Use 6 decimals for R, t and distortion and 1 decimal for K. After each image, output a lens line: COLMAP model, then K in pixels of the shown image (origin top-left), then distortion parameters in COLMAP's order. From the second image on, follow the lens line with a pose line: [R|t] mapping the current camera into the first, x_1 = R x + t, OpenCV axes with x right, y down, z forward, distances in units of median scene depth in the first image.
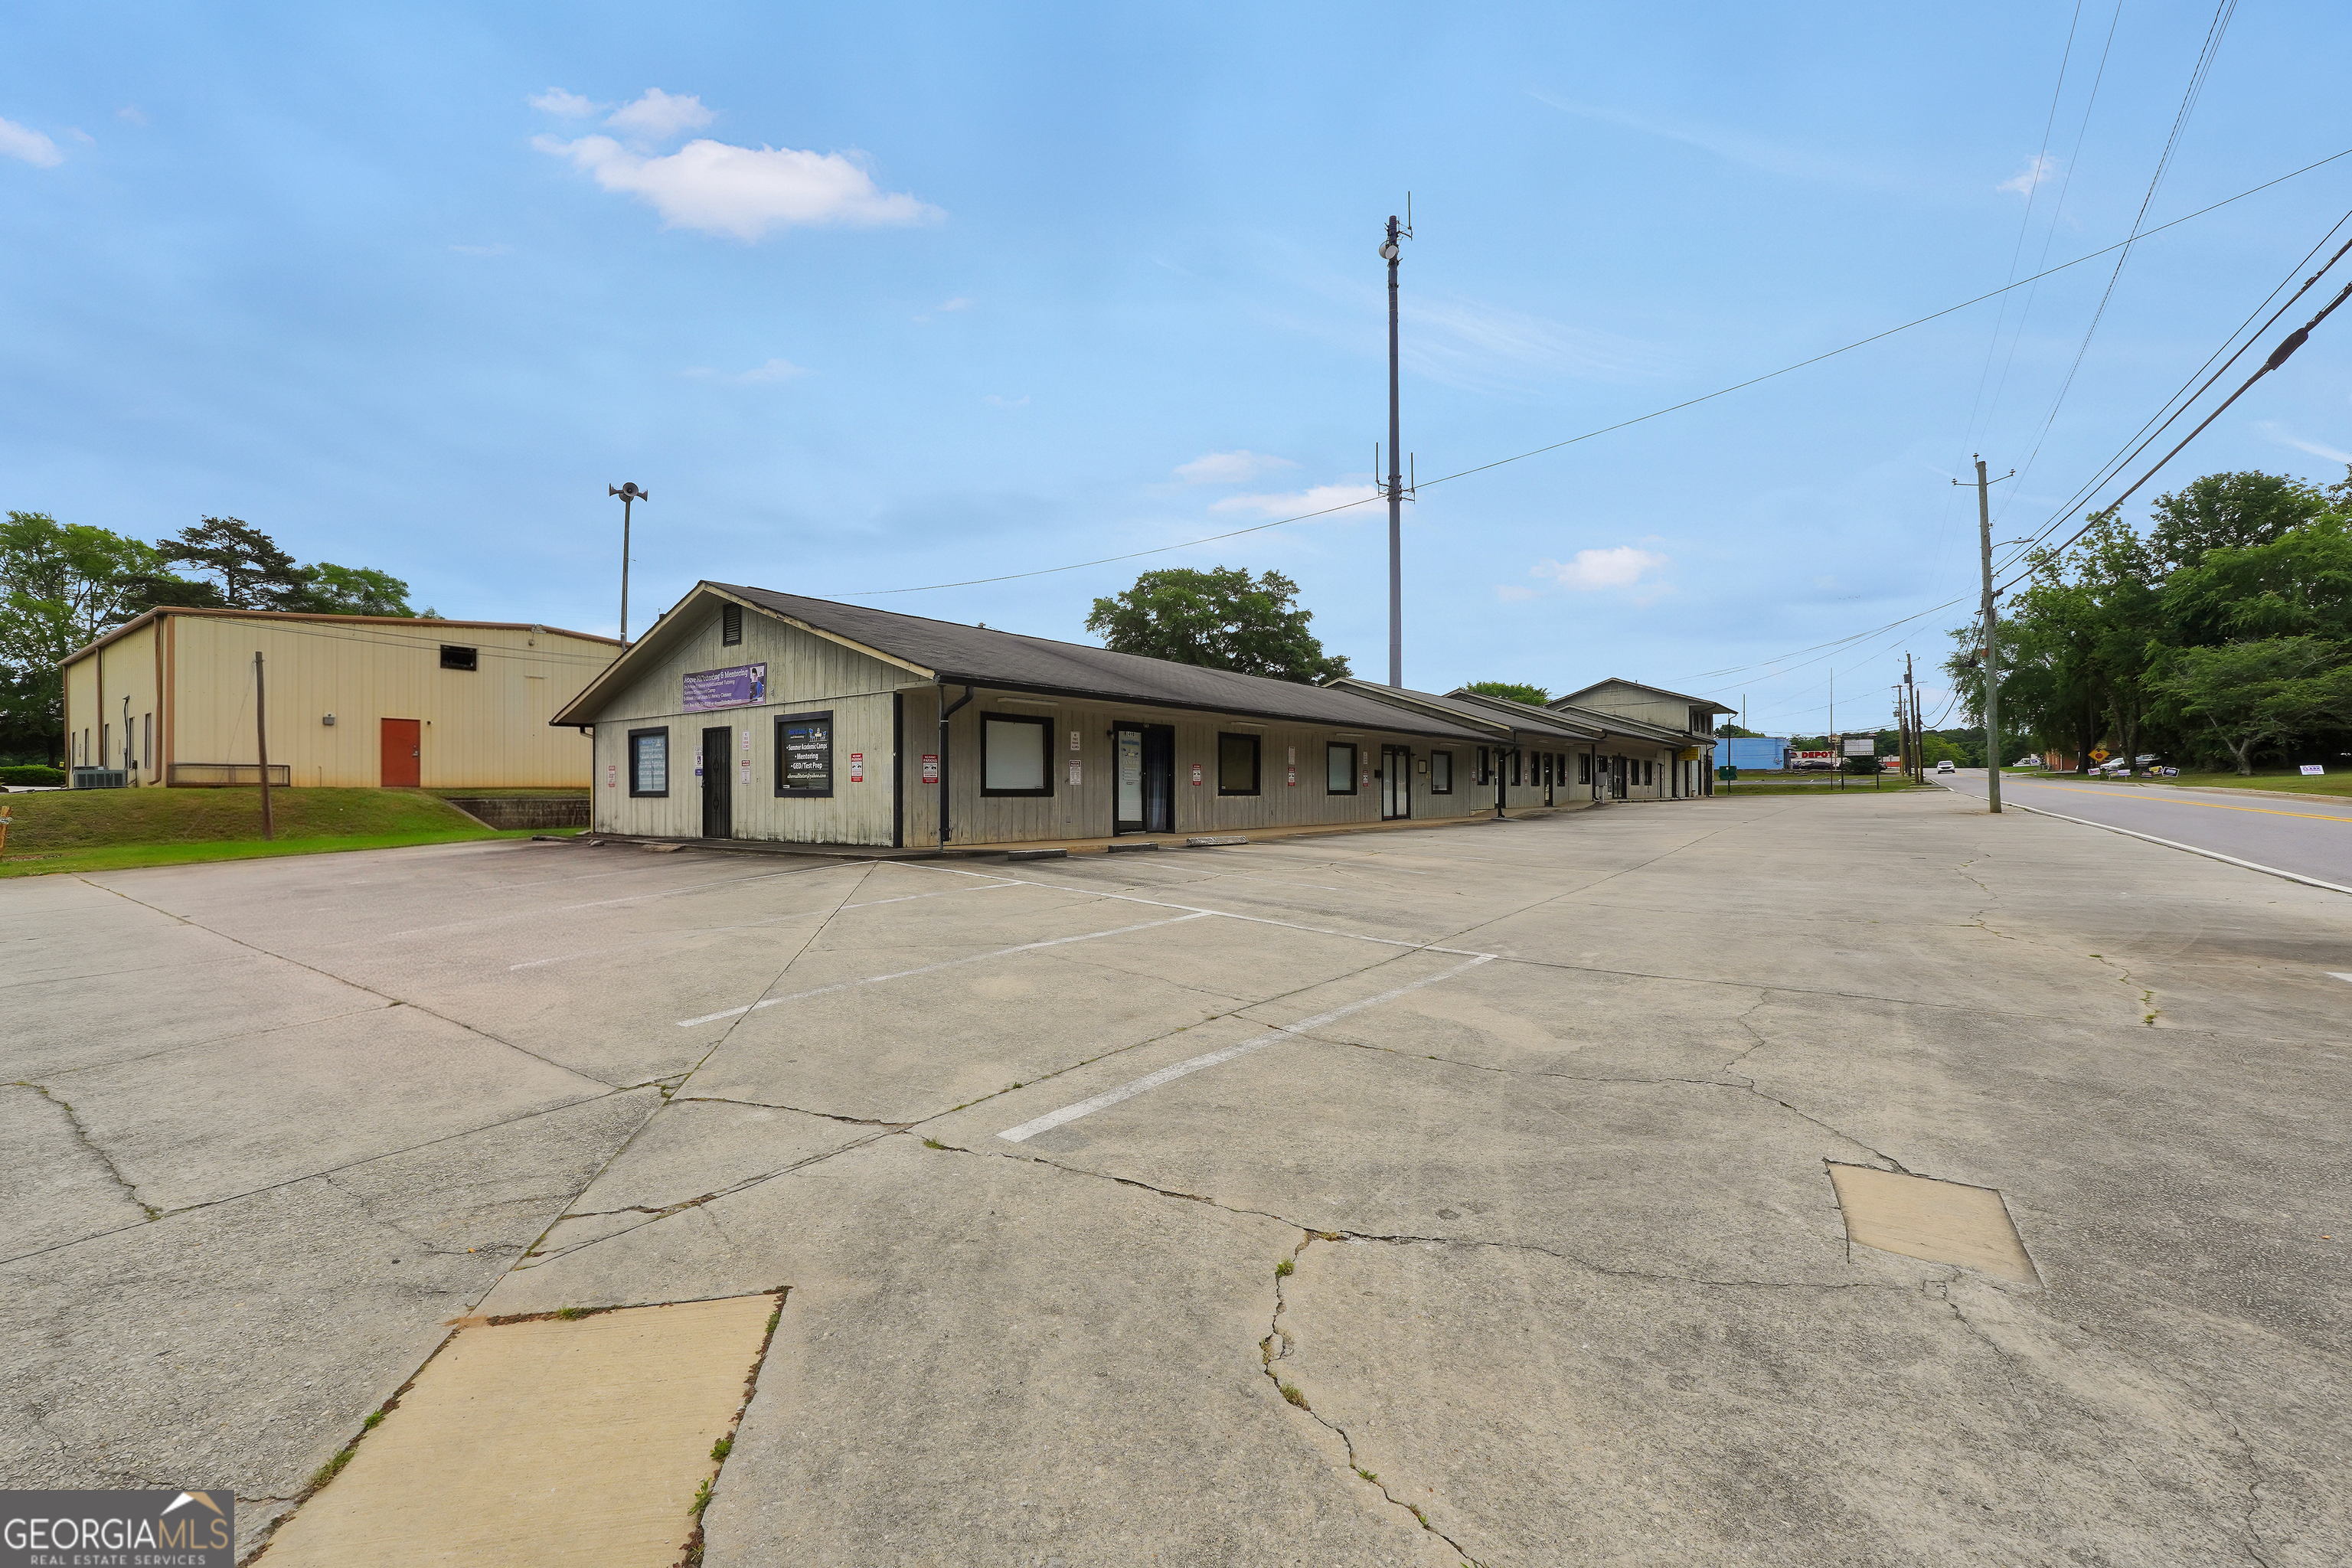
lens RADIAL K [[960.9, 0, 1200.0], [0, 960.9, 783.8], [0, 0, 1]] dist [0.003393, 0.000056]
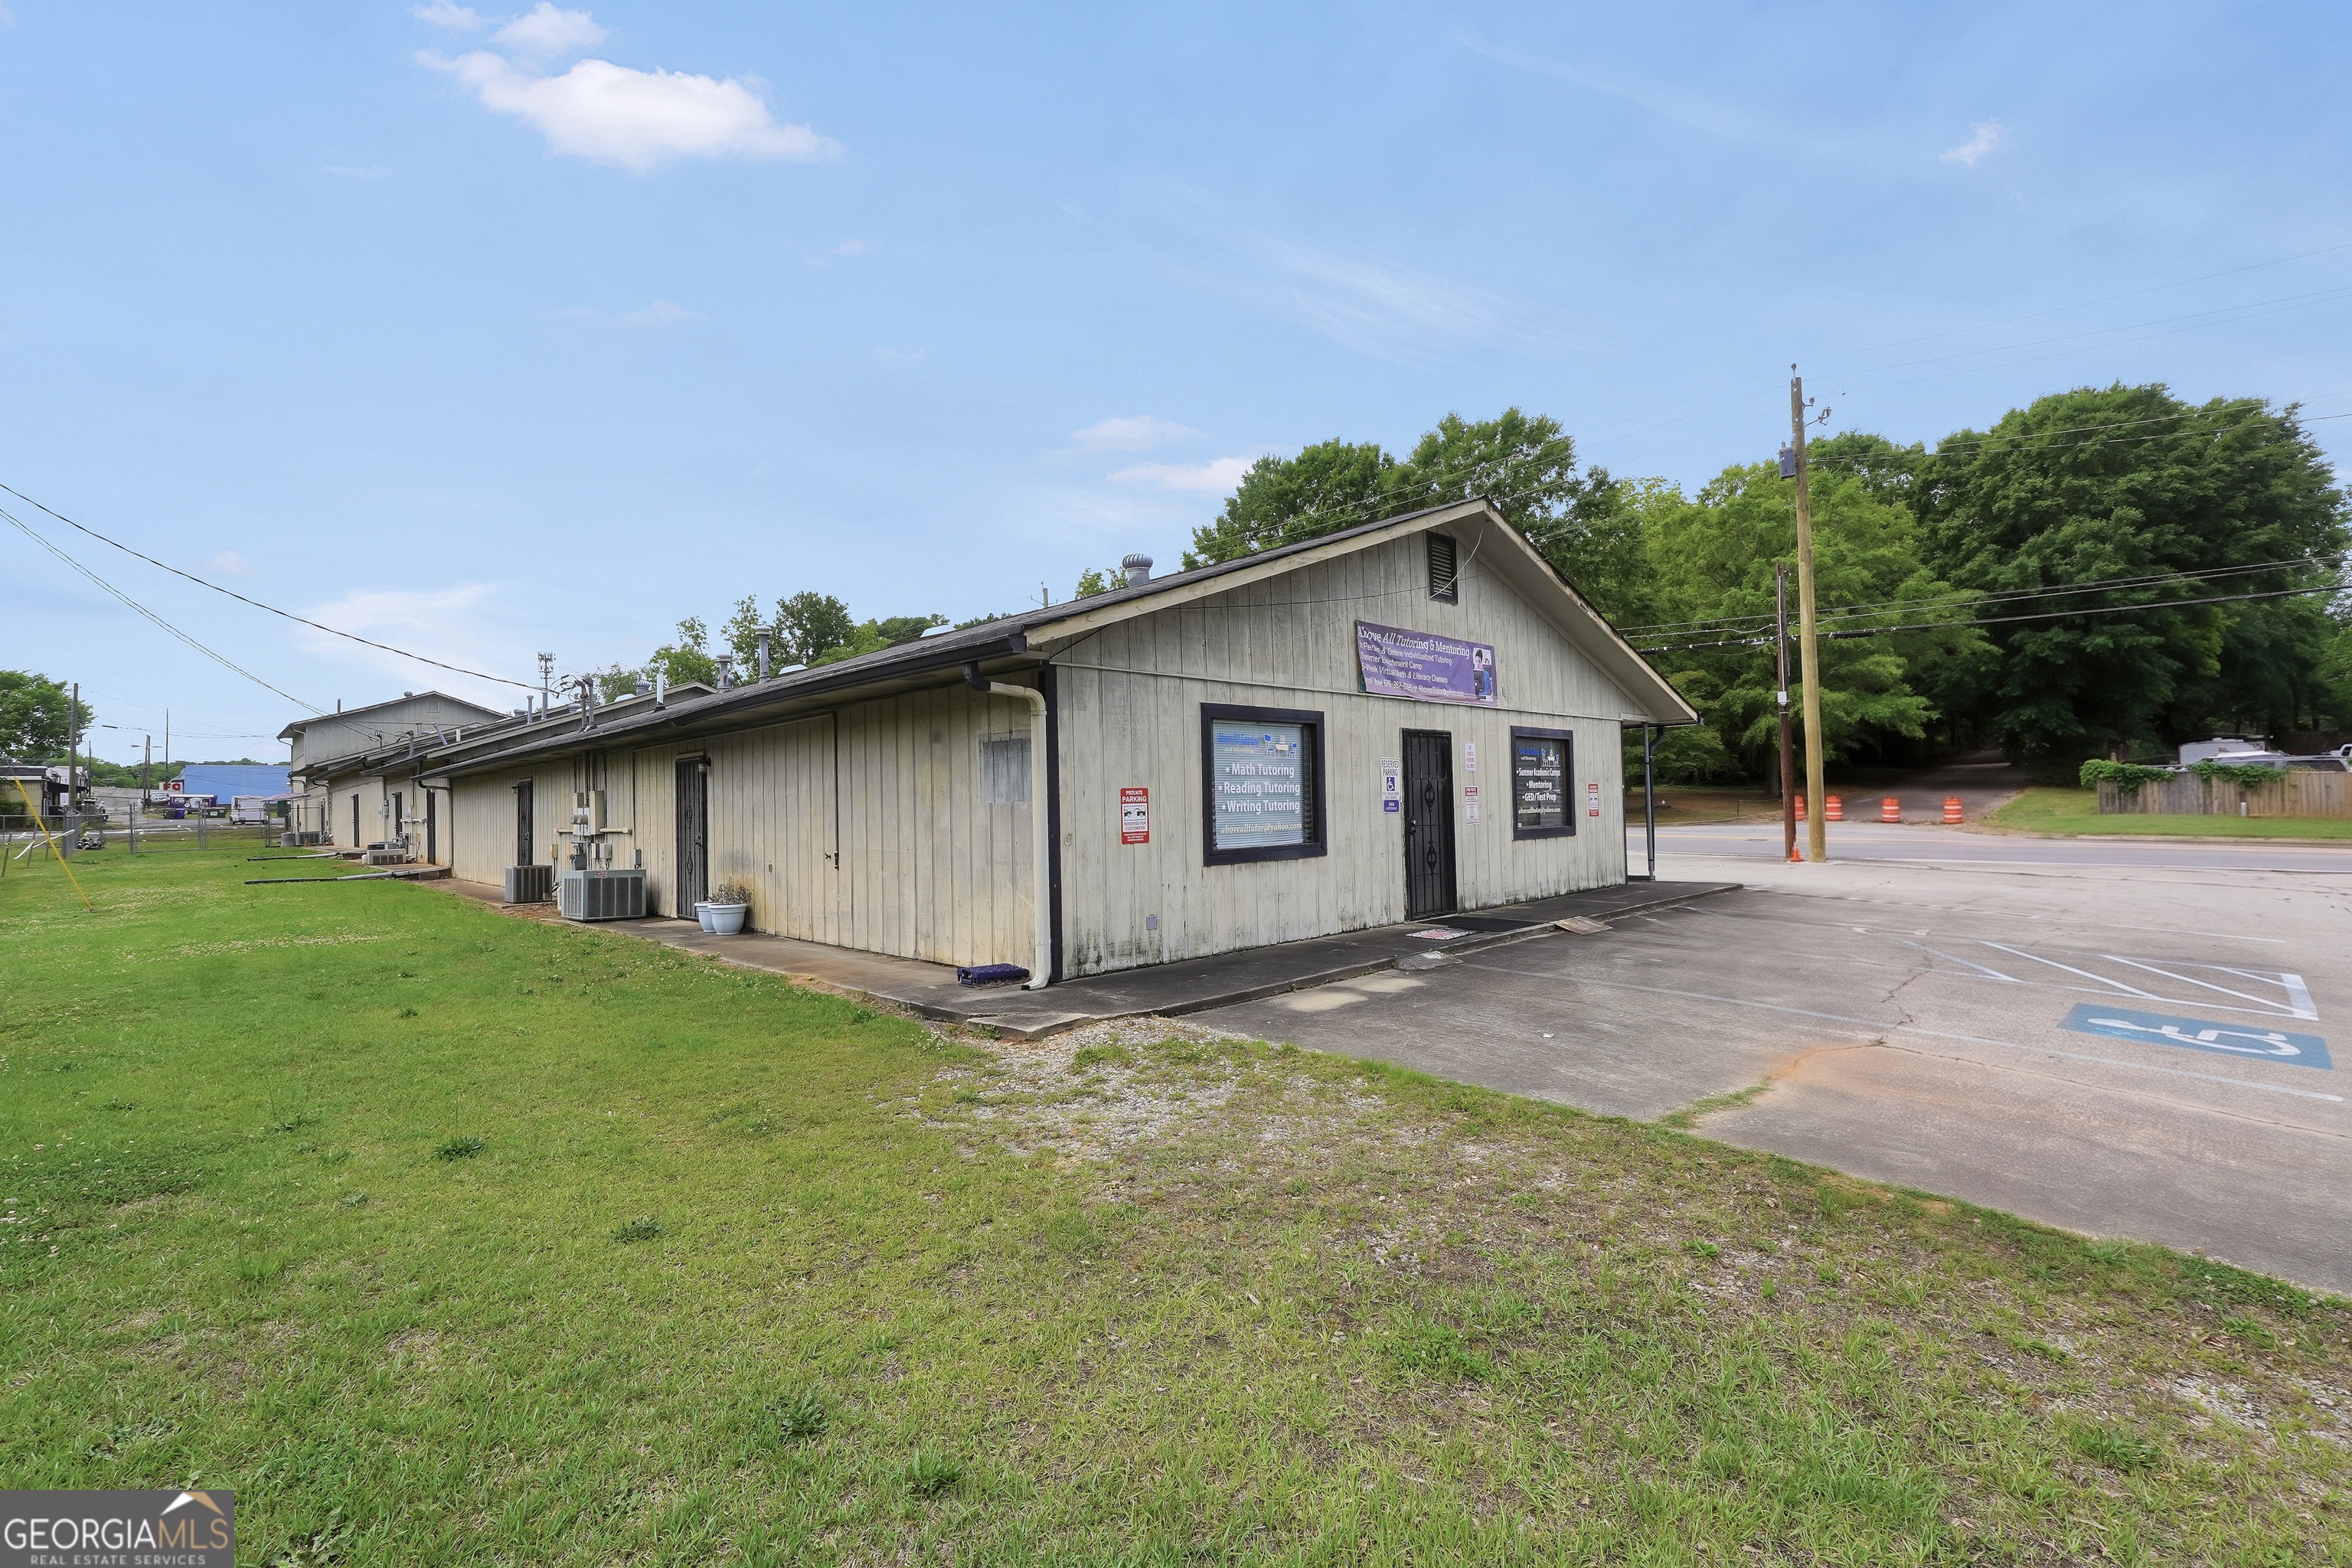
lens RADIAL K [[1003.1, 0, 1165.1], [0, 1003.1, 780.3], [0, 0, 1]] dist [-0.014790, 0.005293]
pose [[0.192942, 0.022647, 0.980949, -1.172054], [0.006913, 0.999677, -0.024439, -0.013834], [-0.981186, 0.011497, 0.192723, 1.067956]]
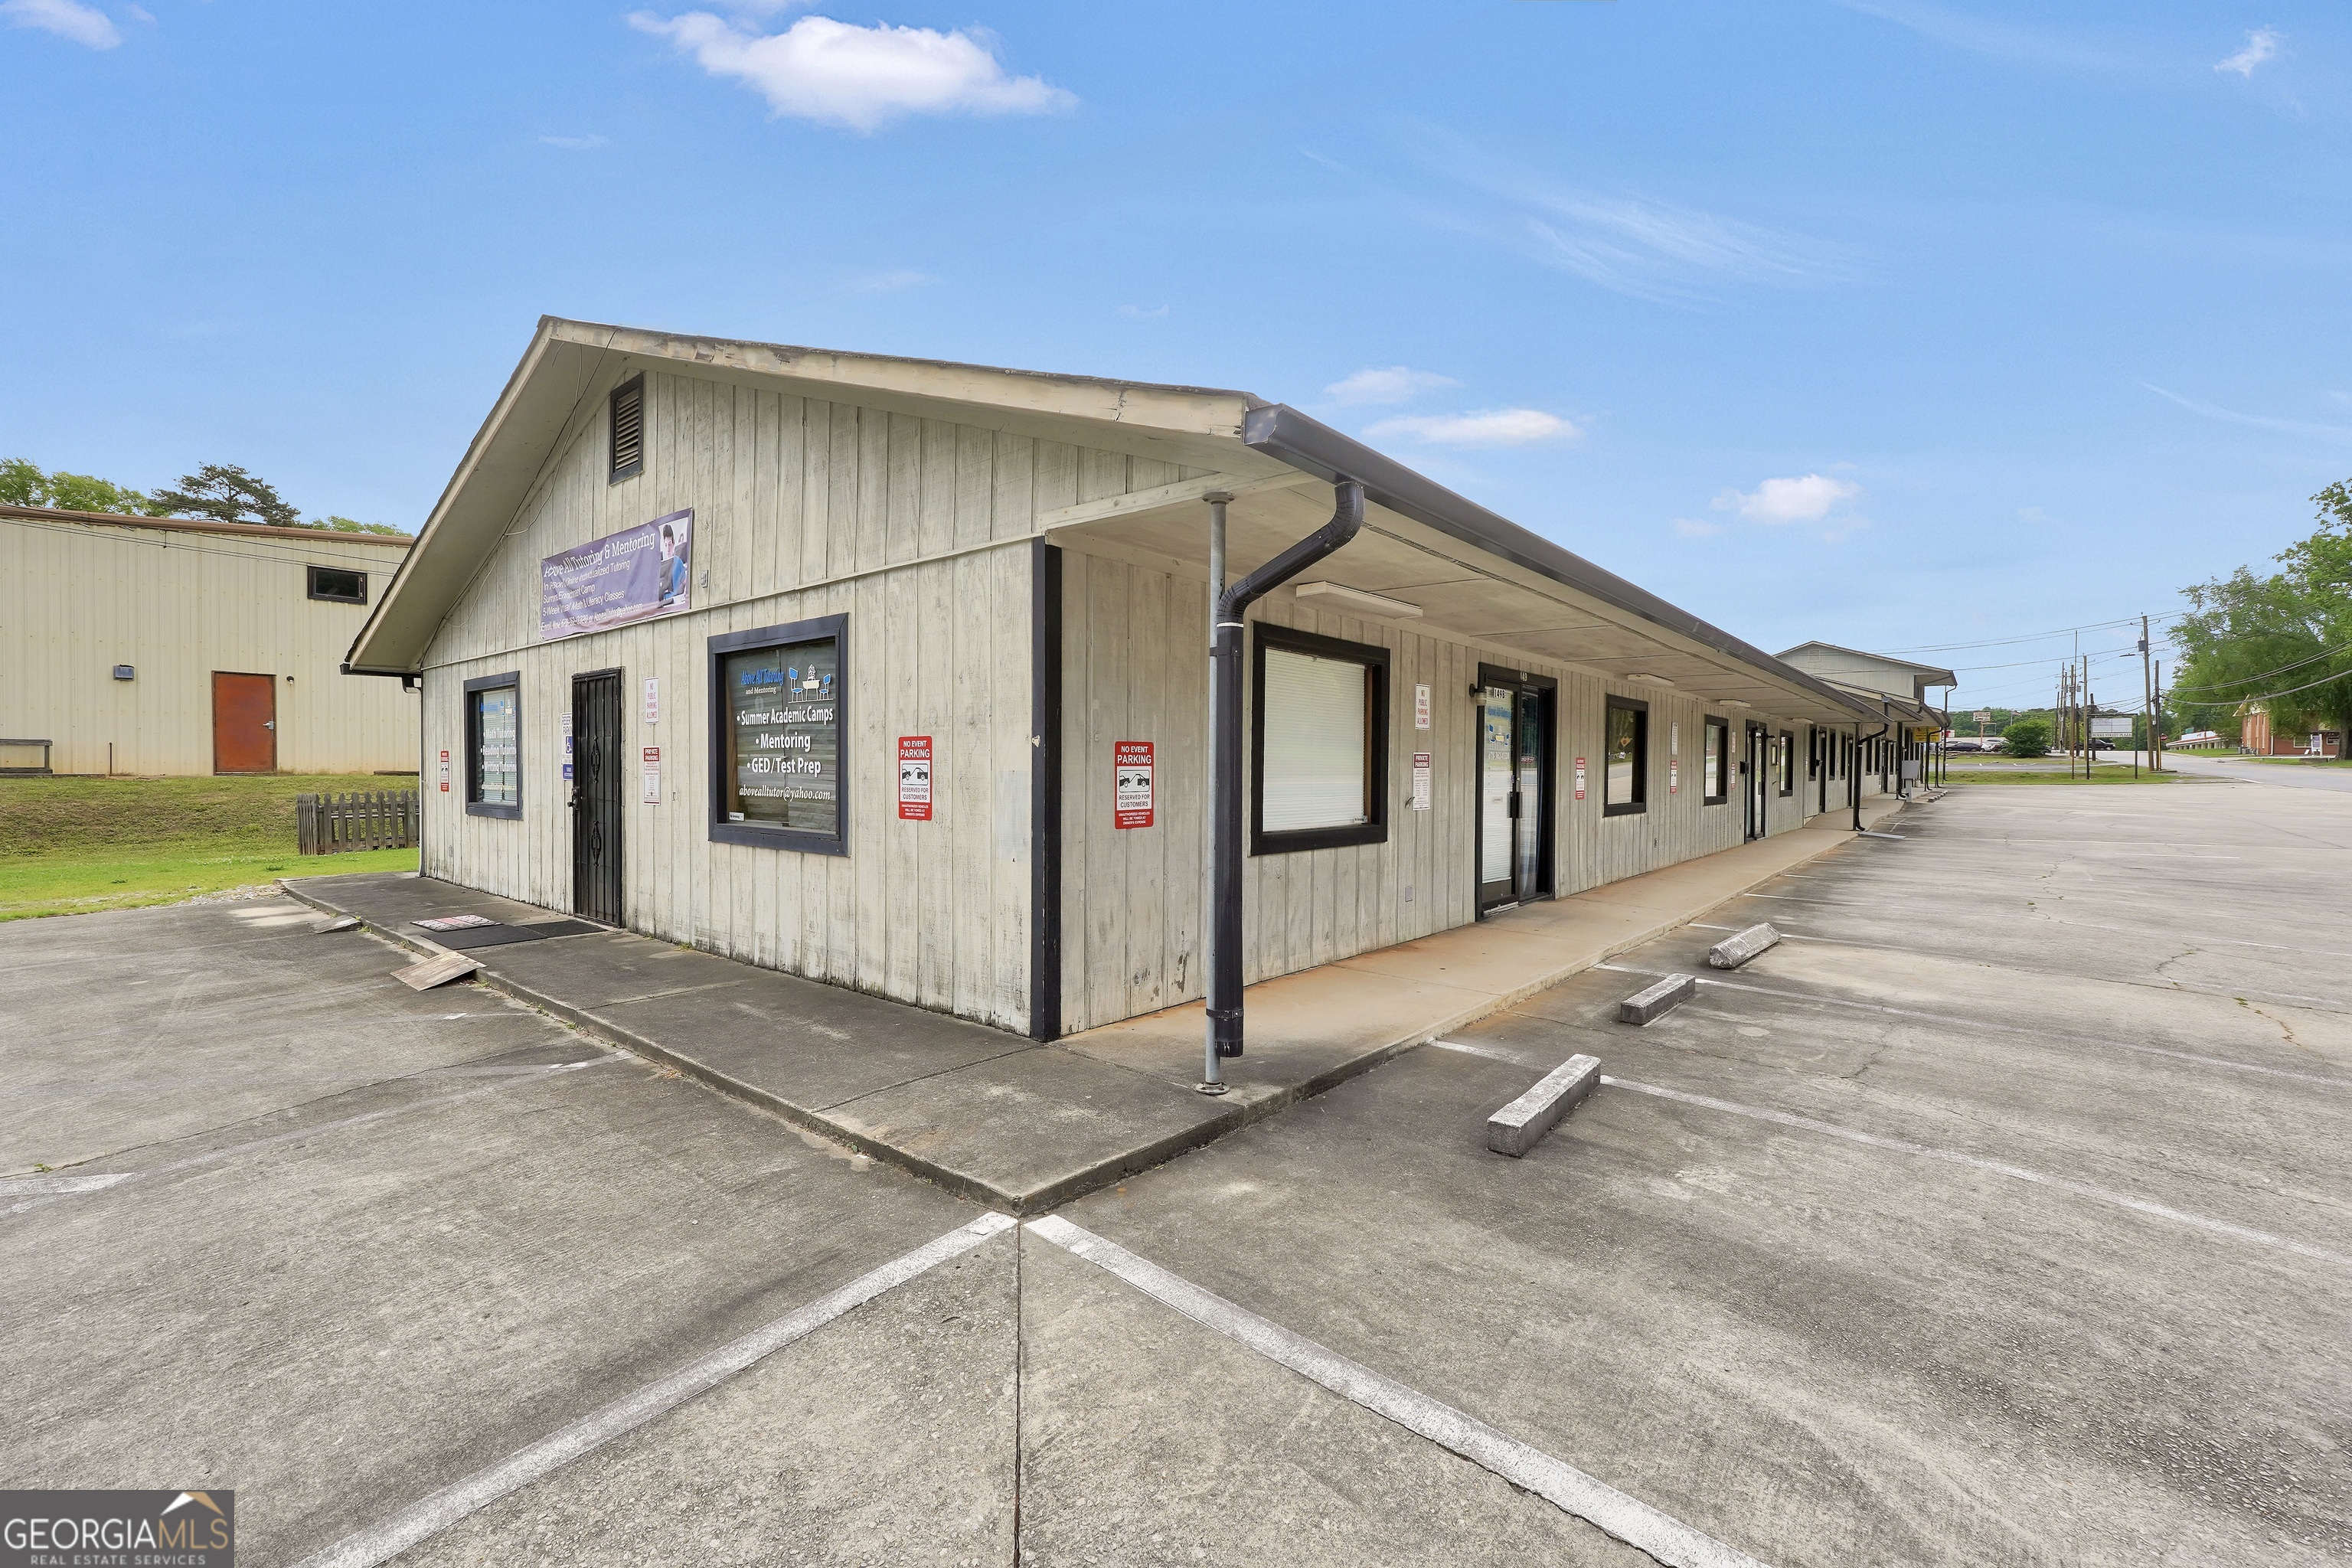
lens RADIAL K [[1003.1, 0, 1152.0], [0, 1003.1, 784.0], [0, 0, 1]] dist [-0.014790, 0.005293]
pose [[0.996456, 0.011466, -0.083327, -0.216152], [-0.009291, 0.999607, 0.026438, -0.021953], [0.083597, -0.025570, 0.996172, 0.579068]]
